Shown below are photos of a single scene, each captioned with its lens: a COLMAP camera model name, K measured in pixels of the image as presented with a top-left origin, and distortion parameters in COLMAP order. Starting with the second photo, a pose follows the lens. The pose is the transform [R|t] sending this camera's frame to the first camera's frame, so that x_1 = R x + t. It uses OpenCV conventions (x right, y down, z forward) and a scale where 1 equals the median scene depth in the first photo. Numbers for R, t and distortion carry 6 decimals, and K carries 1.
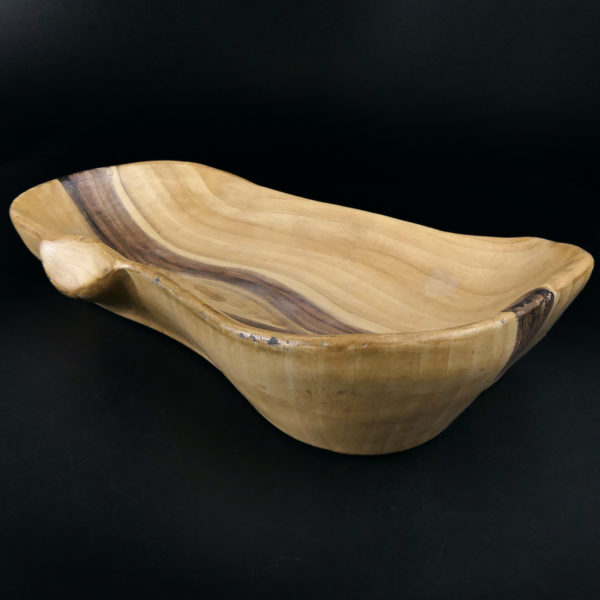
lens RADIAL K [[668.7, 0, 296.2], [0, 668.7, 299.7], [0, 0, 1]] dist [0.016418, 0.000000]
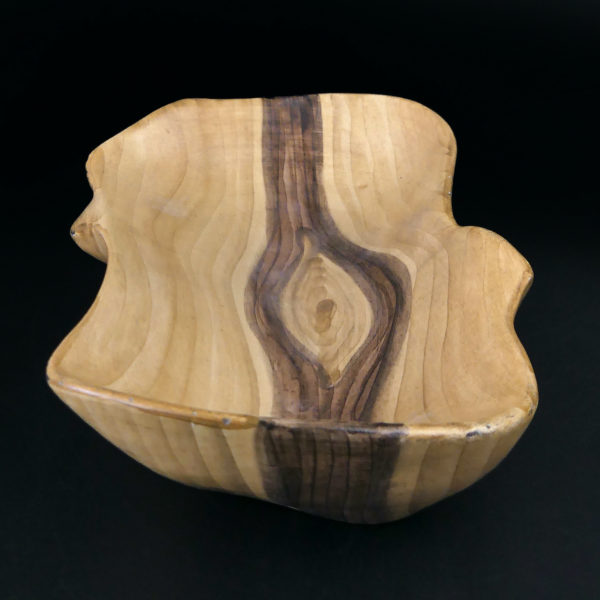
lens RADIAL K [[801.1, 0, 300.6], [0, 801.1, 299.6], [0, 0, 1]] dist [0.000206, 0.000000]
pose [[-0.712355, -0.338138, 0.614990, -0.625583], [0.304813, 0.640253, 0.705099, -0.635186], [-0.632170, 0.689738, -0.353019, 1.229206]]
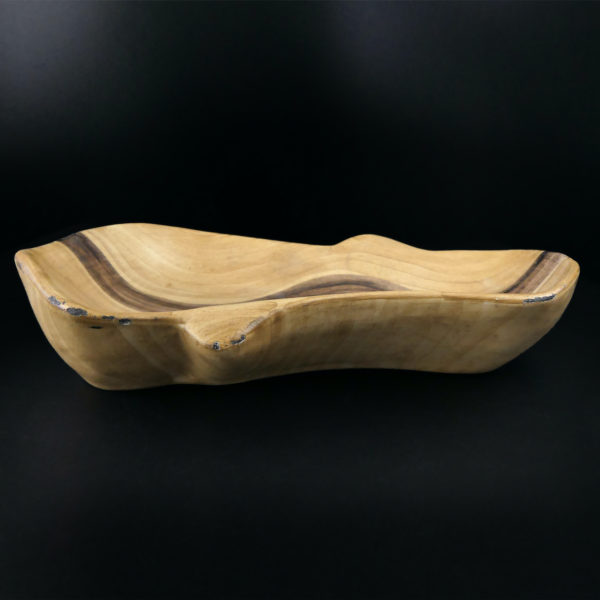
lens RADIAL K [[573.9, 0, 297.4], [0, 573.9, 297.4], [0, 0, 1]] dist [-0.006229, 0.000000]
pose [[-0.753004, 0.134611, -0.644100, 0.529497], [-0.291999, 0.808838, 0.510410, -0.483608], [0.589679, 0.572417, -0.569752, 1.388950]]
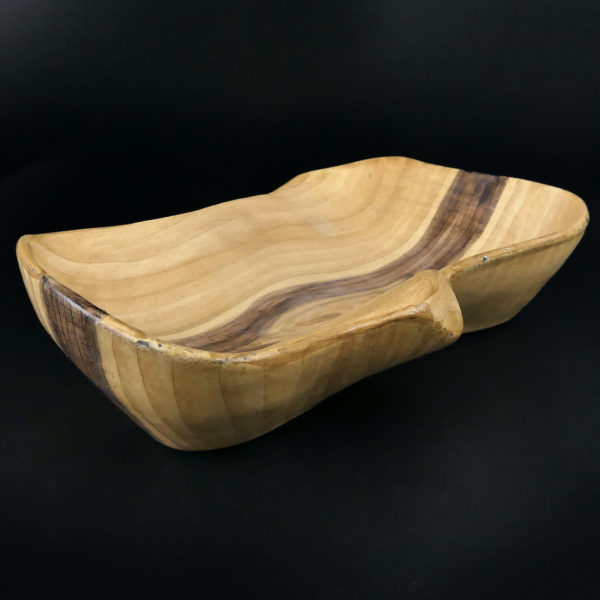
lens RADIAL K [[734.8, 0, 294.2], [0, 734.8, 300.6], [0, 0, 1]] dist [-0.008661, 0.000000]
pose [[-0.052792, -0.373989, 0.925930, -0.918551], [0.356740, 0.858975, 0.367285, -0.360041], [-0.932711, 0.349706, 0.088070, 0.864702]]
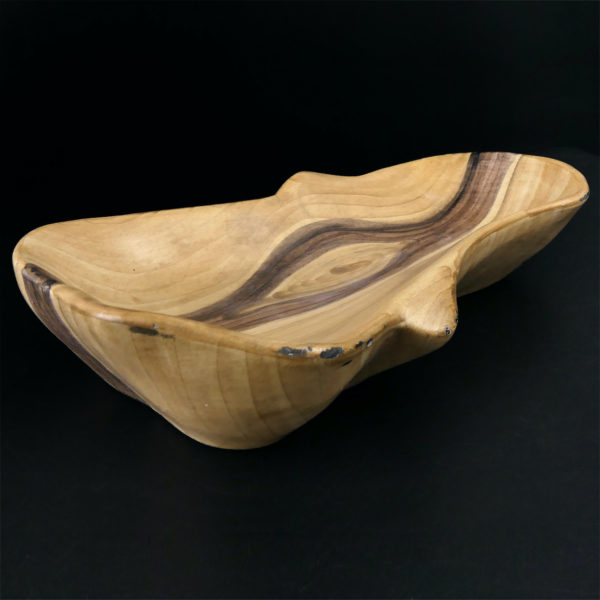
lens RADIAL K [[668.7, 0, 296.6], [0, 668.7, 303.9], [0, 0, 1]] dist [0.016418, 0.000000]
pose [[-0.123016, 0.376948, -0.918029, 0.798863], [-0.337174, 0.854152, 0.395901, -0.320269], [0.933371, 0.358237, 0.022022, 0.845333]]
